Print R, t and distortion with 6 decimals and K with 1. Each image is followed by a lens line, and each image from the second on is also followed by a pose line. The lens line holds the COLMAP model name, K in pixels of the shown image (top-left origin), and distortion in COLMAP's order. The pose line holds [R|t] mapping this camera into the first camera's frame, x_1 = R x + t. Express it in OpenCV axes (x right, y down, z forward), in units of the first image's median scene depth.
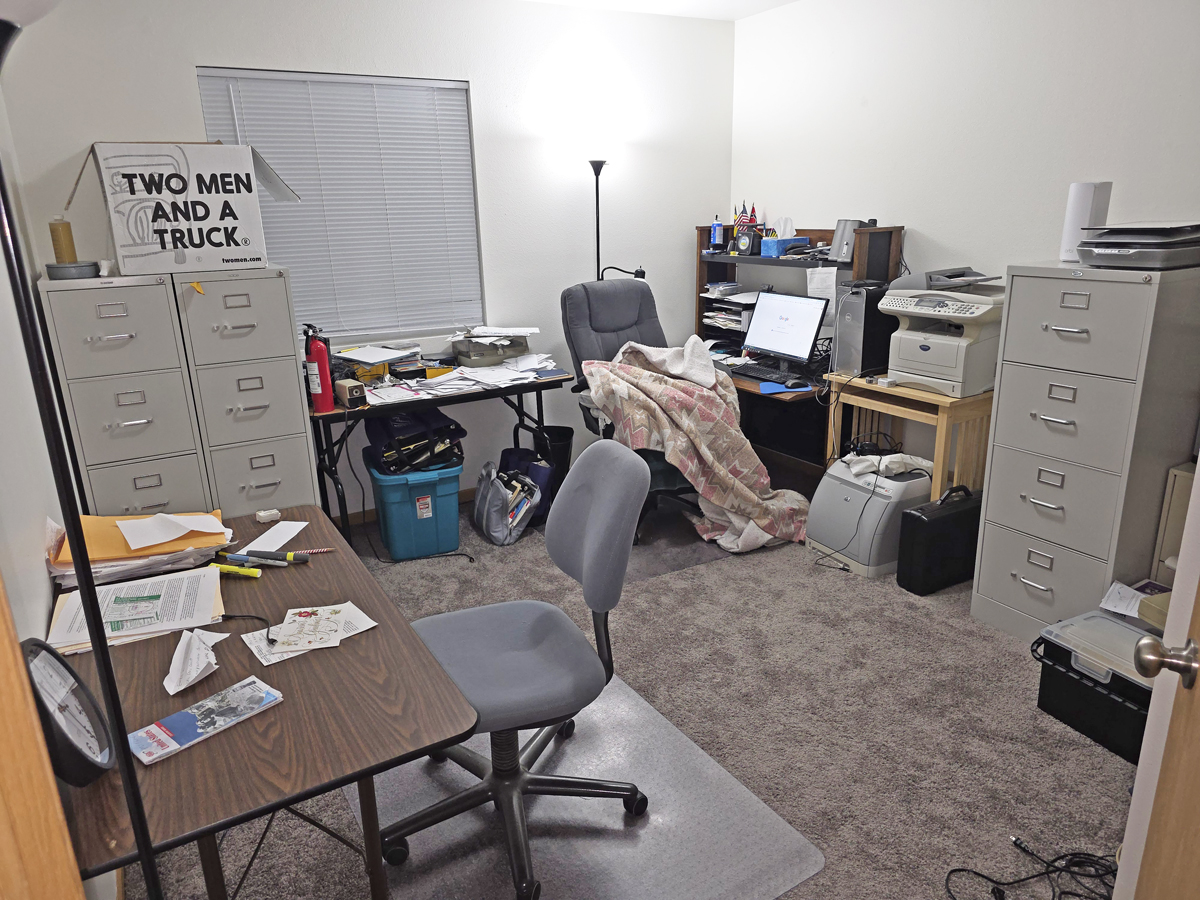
lens RADIAL K [[810.4, 0, 597.8], [0, 810.4, 453.1], [0, 0, 1]] dist [0.054446, -0.050903]
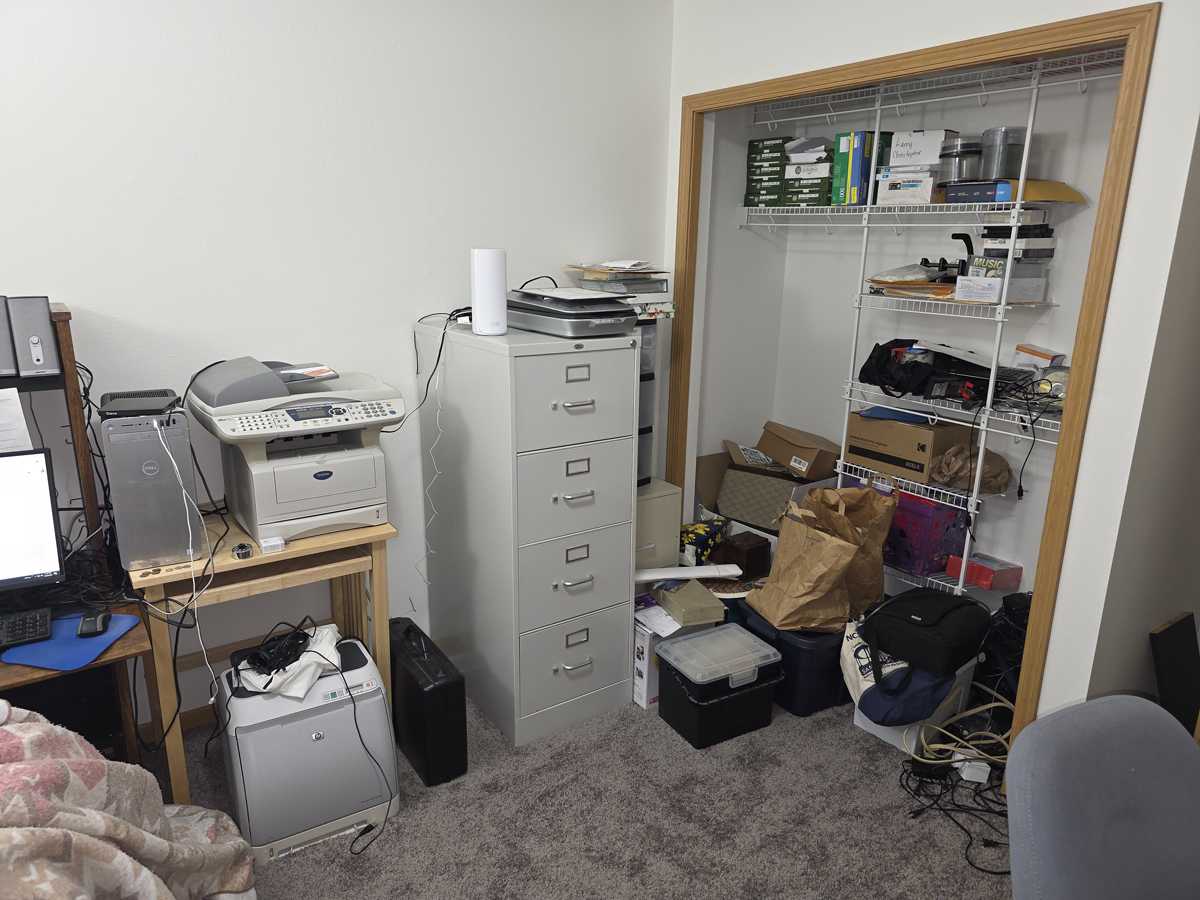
lens RADIAL K [[810.4, 0, 597.8], [0, 810.4, 453.1], [0, 0, 1]] dist [0.054446, -0.050903]
pose [[-0.082888, -0.231100, 0.969393, -0.277887], [0.279239, 0.928387, 0.245201, -0.248616], [-0.956637, 0.291016, -0.012420, 0.779265]]
